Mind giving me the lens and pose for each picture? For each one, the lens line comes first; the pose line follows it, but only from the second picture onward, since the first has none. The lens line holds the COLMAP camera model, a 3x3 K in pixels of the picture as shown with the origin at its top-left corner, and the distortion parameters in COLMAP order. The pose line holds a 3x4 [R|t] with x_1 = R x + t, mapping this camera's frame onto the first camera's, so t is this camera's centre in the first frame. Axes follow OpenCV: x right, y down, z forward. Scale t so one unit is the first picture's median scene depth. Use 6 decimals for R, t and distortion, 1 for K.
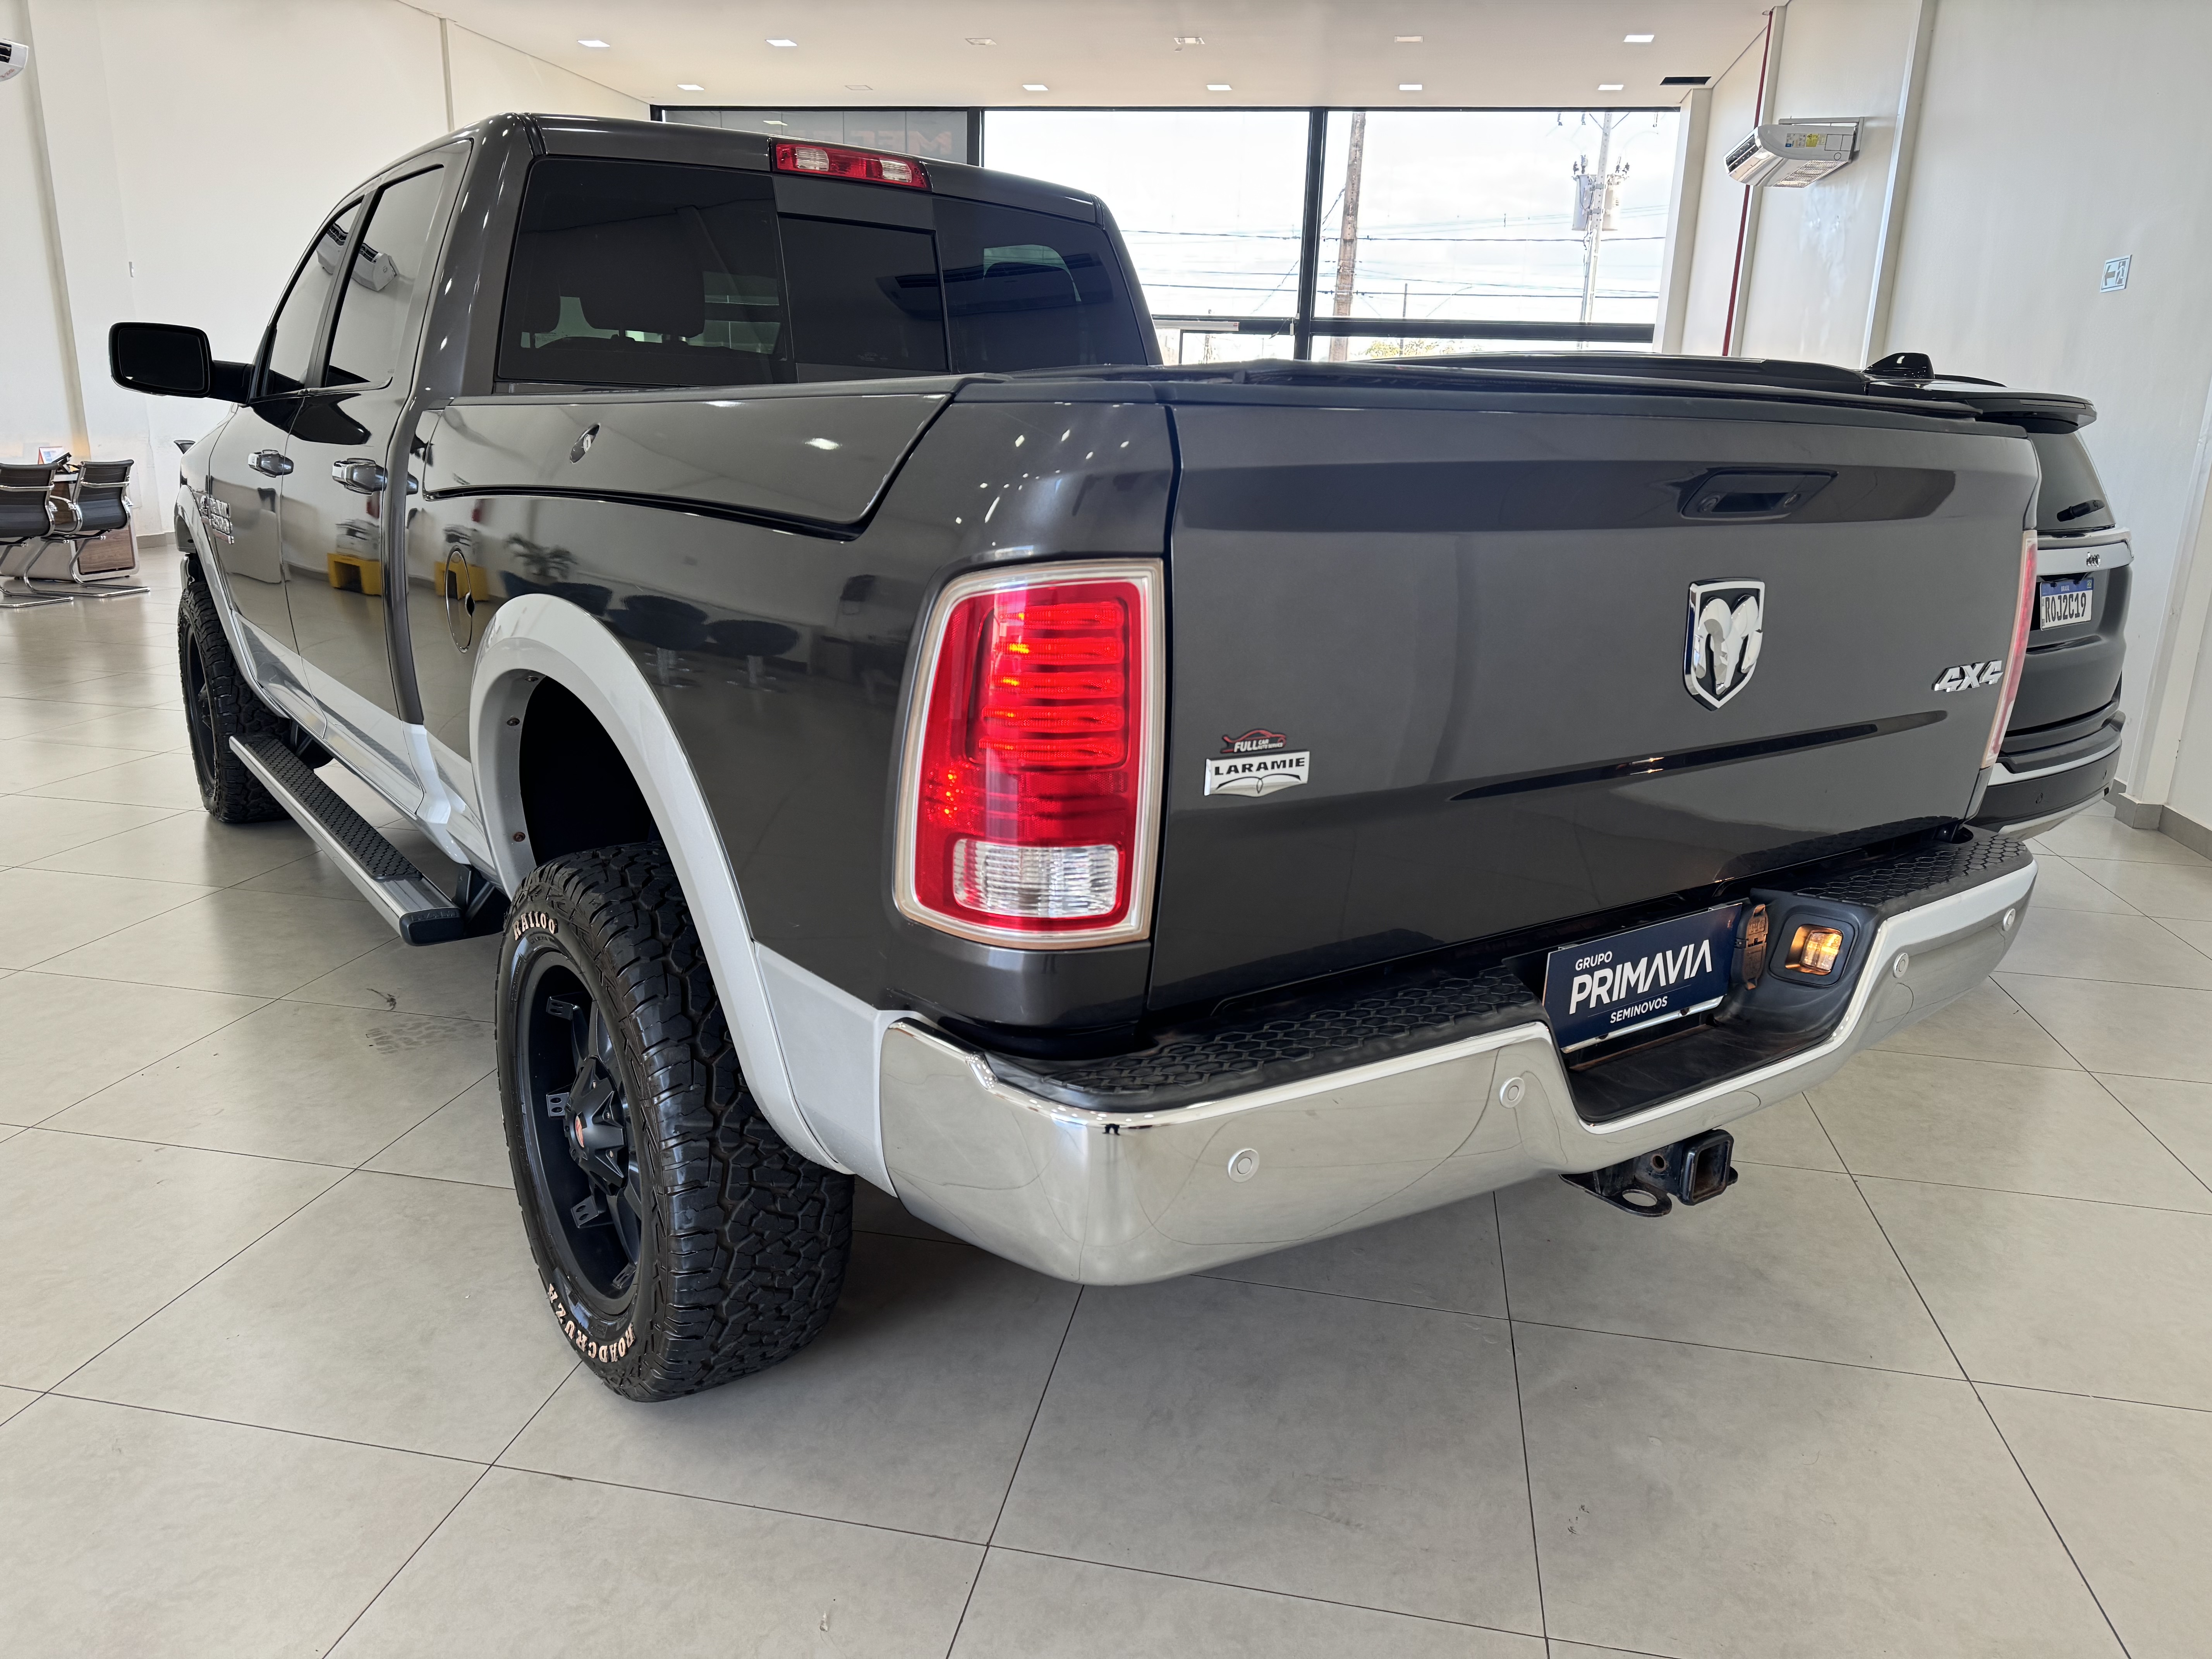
lens RADIAL K [[1556.1, 0, 1106.0], [0, 1556.1, 829.5], [0, 0, 1]] dist [-0.003676, -0.002560]
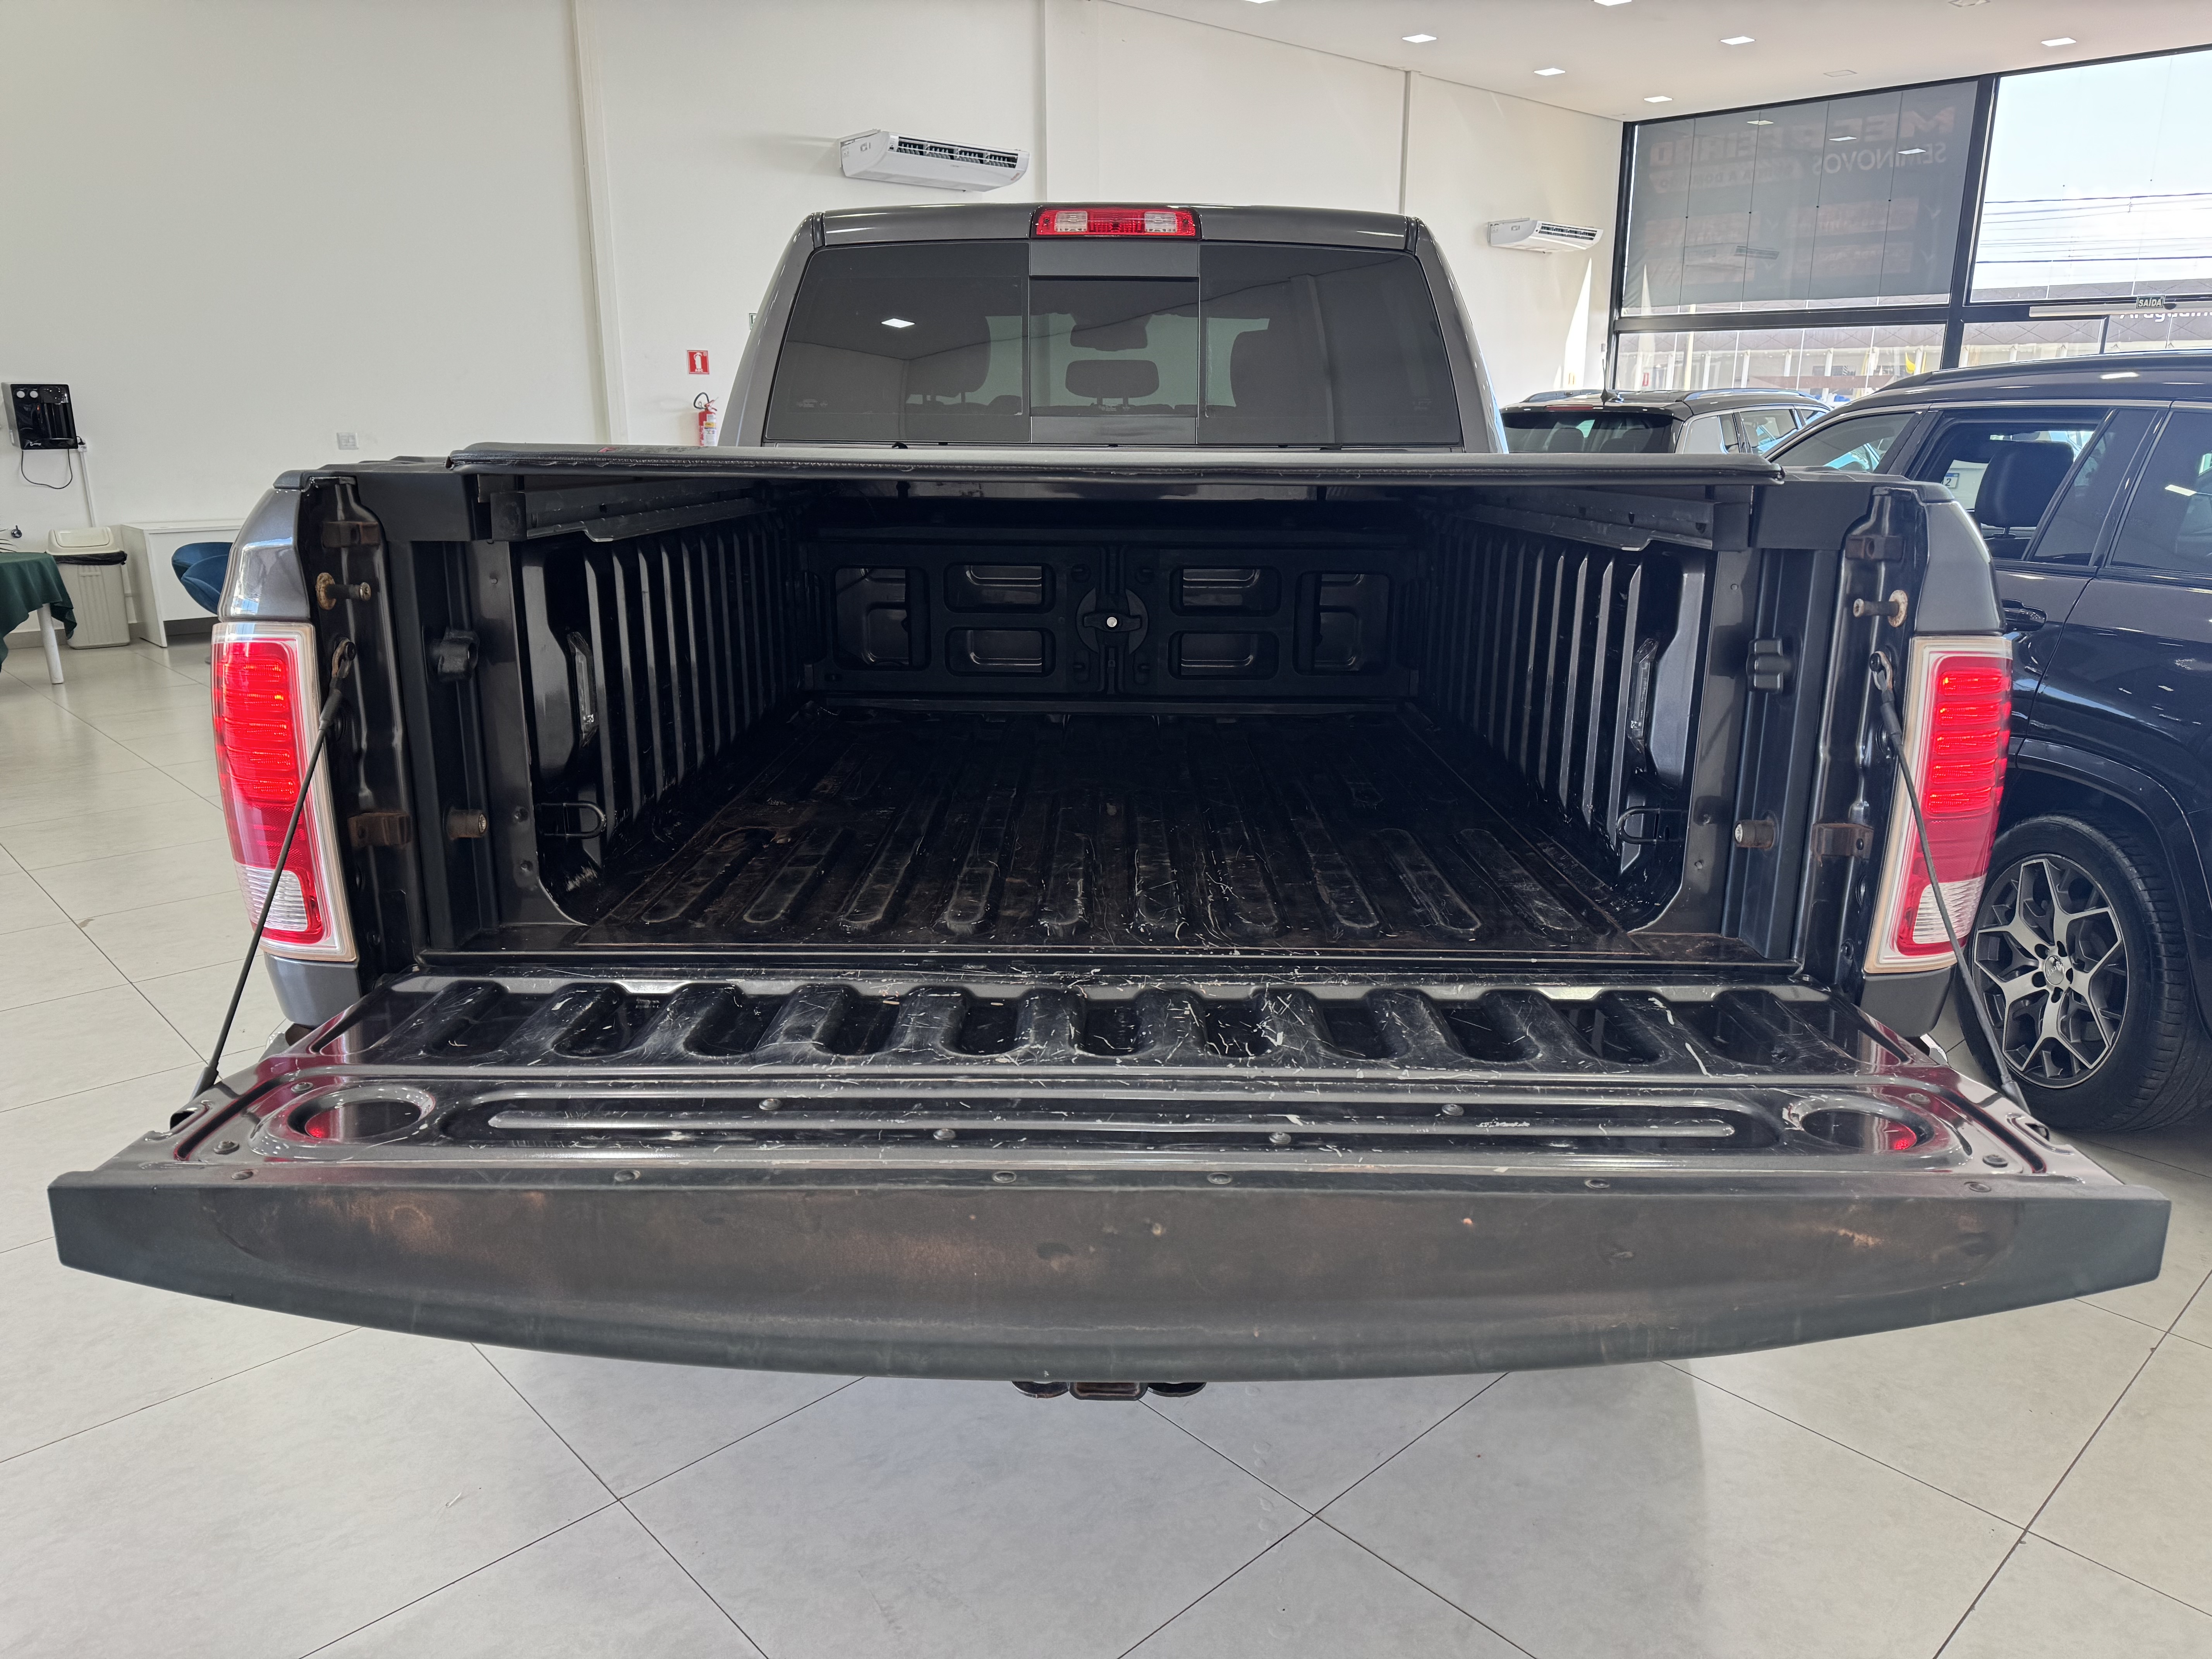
lens RADIAL K [[1579.9, 0, 1106.0], [0, 1579.9, 829.5], [0, 0, 1]] dist [0.003107, -0.004651]
pose [[0.809781, 0.117972, -0.574750, 0.822999], [-0.127155, 0.991583, 0.024379, -0.085324], [0.572788, 0.053341, 0.817966, 0.262606]]
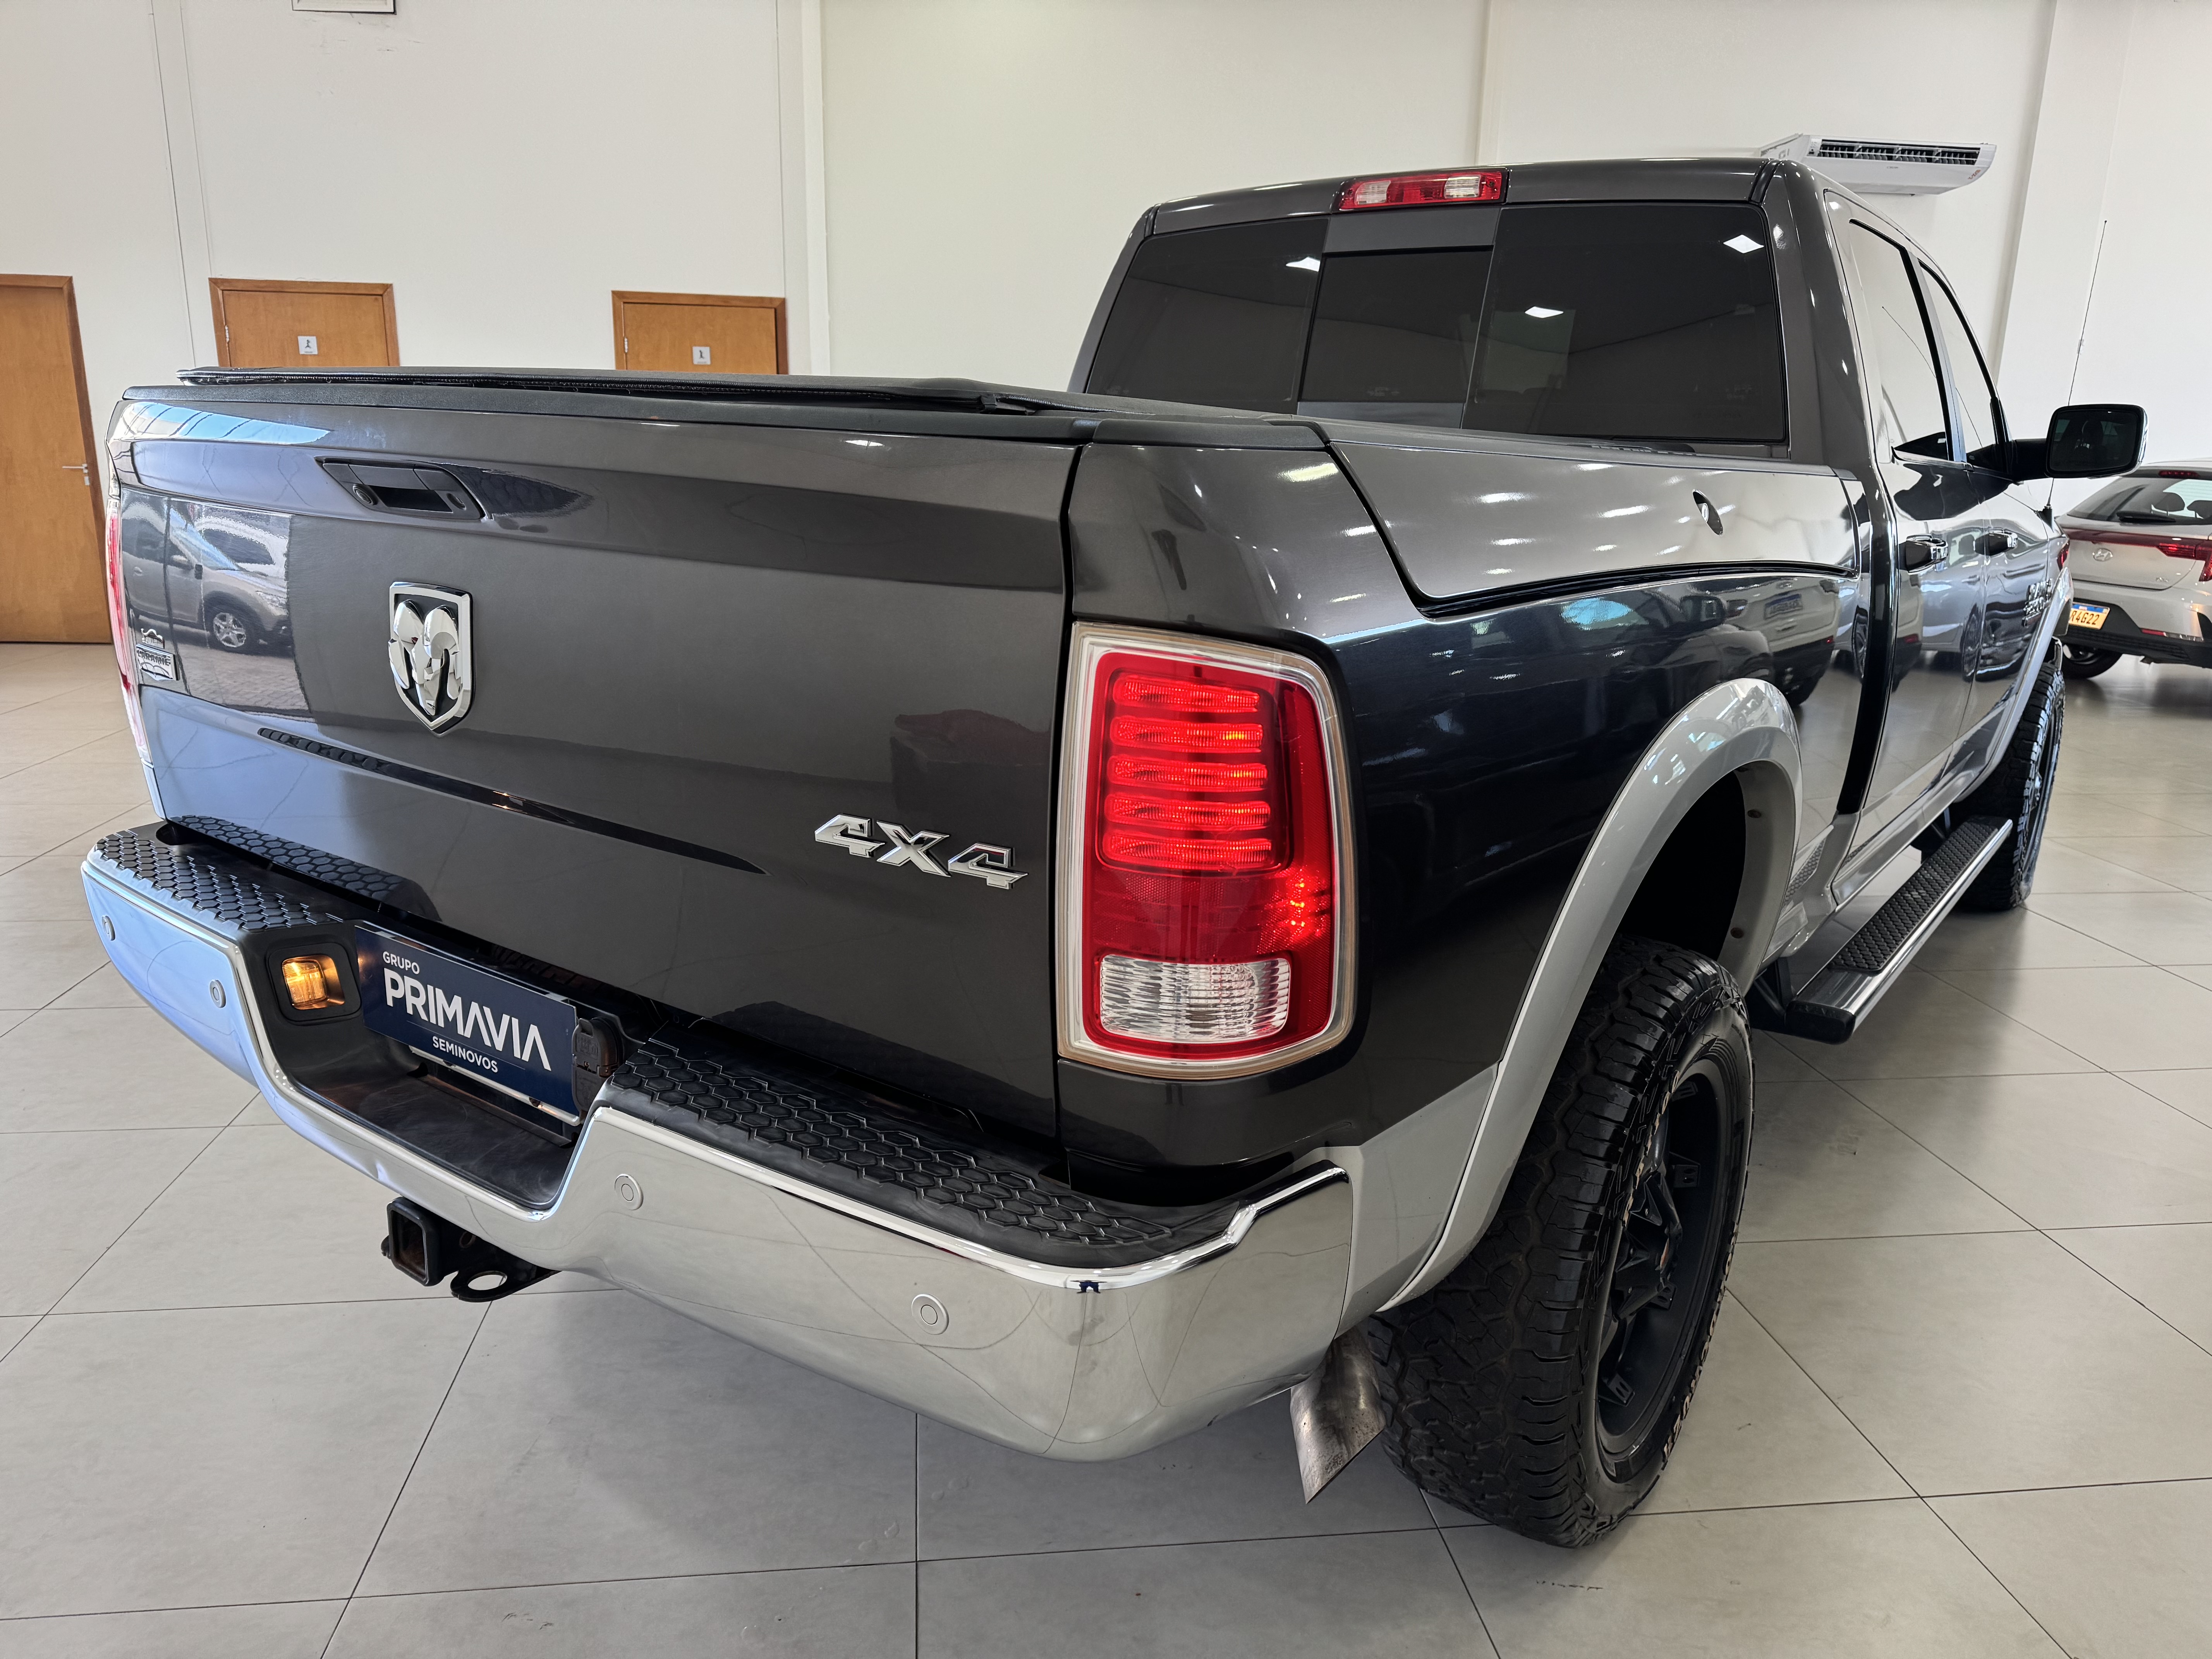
lens RADIAL K [[1556.1, 0, 1106.0], [0, 1556.1, 829.5], [0, 0, 1]] dist [-0.003676, -0.002560]
pose [[0.311568, 0.208800, -0.927000, 1.241968], [-0.257099, 0.957696, 0.129302, -0.218694], [0.914782, 0.198044, 0.352069, 0.968647]]
